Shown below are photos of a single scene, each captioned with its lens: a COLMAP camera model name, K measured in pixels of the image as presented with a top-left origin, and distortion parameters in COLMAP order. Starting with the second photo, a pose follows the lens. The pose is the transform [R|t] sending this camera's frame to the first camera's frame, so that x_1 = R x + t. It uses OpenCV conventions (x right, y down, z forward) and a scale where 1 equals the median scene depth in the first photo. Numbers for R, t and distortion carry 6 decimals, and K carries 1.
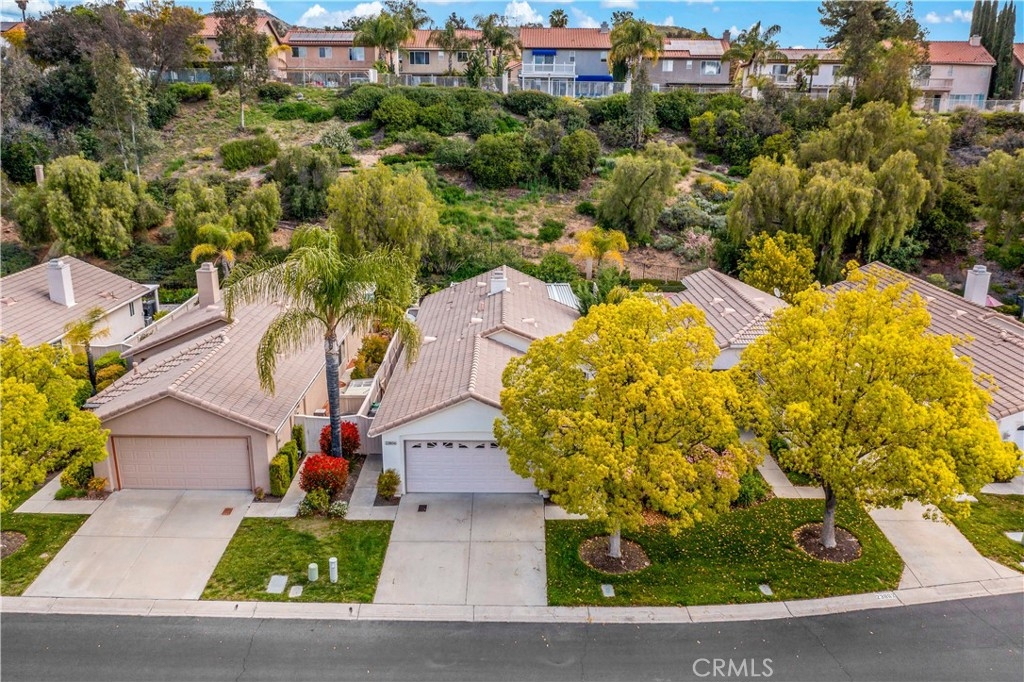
lens RADIAL K [[850.2, 0, 492.2], [0, 850.2, 338.6], [0, 0, 1]] dist [-0.037605, -0.001233]
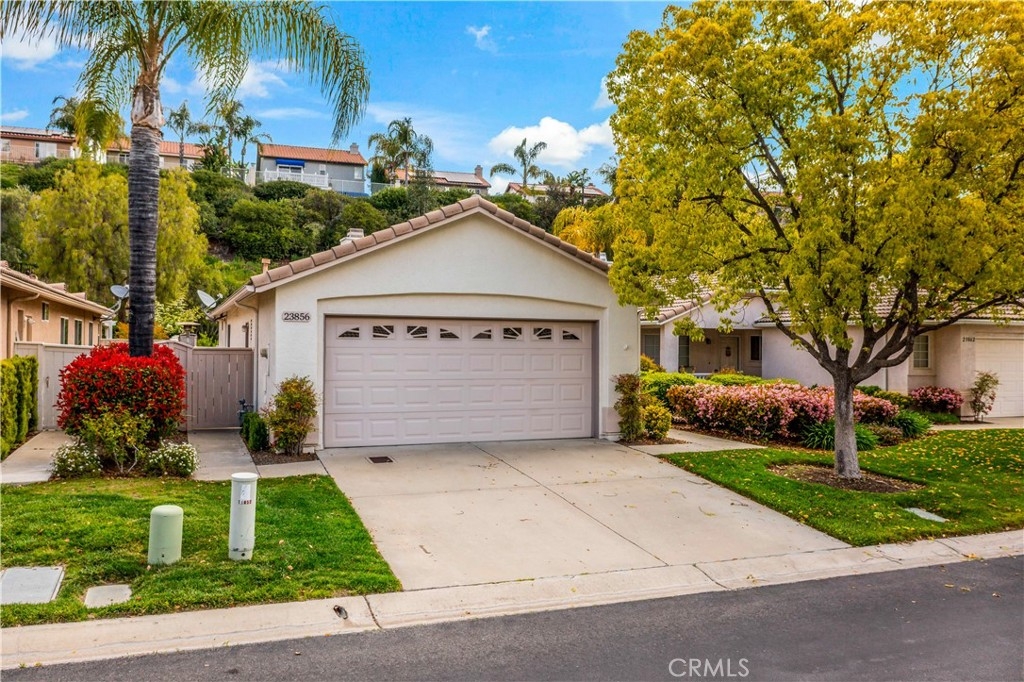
lens RADIAL K [[838.7, 0, 503.8], [0, 838.7, 338.8], [0, 0, 1]] dist [-0.022412, 0.006784]
pose [[0.921969, 0.012317, 0.387069, -0.218867], [0.101869, 0.956582, -0.273083, 0.305526], [-0.373626, 0.291204, 0.880684, 0.687704]]
